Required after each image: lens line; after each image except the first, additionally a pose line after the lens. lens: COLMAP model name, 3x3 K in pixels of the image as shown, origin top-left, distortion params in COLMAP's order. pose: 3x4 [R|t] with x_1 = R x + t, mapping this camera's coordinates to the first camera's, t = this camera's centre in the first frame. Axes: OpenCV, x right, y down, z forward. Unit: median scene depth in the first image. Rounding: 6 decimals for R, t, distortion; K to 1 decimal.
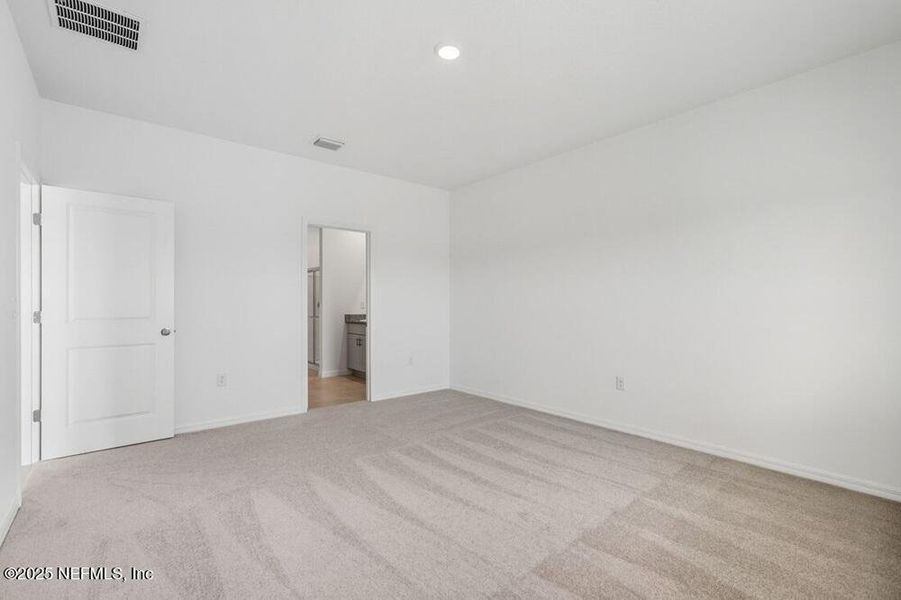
lens RADIAL K [[401.7, 0, 450.5], [0, 401.7, 300.0], [0, 0, 1]] dist [-0.000378, -0.000046]
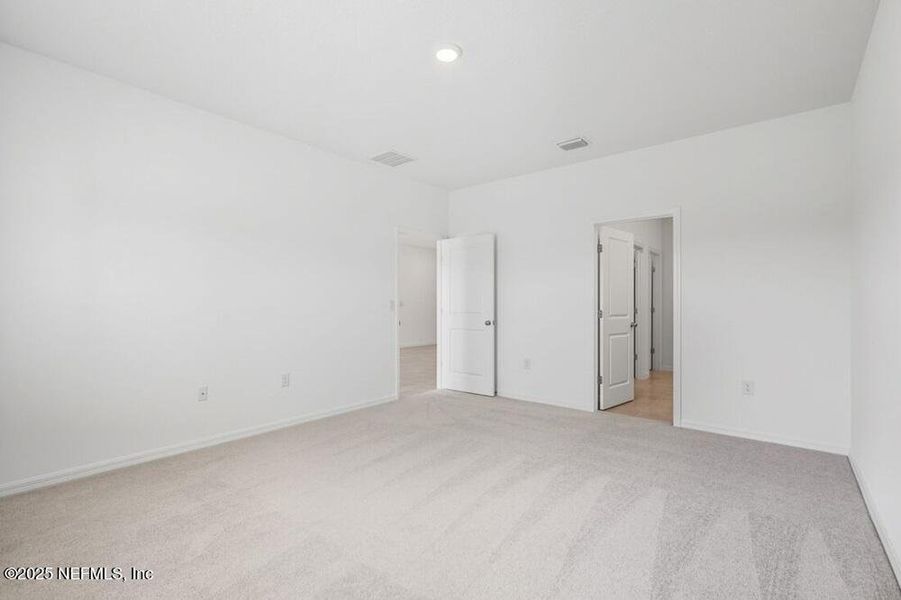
lens RADIAL K [[401.7, 0, 450.5], [0, 401.7, 300.0], [0, 0, 1]] dist [-0.000378, -0.000046]
pose [[0.164235, 0.006579, -0.986399, 0.643475], [0.011703, 0.999894, 0.008618, -0.016649], [0.986352, -0.012959, 0.164141, 0.549929]]
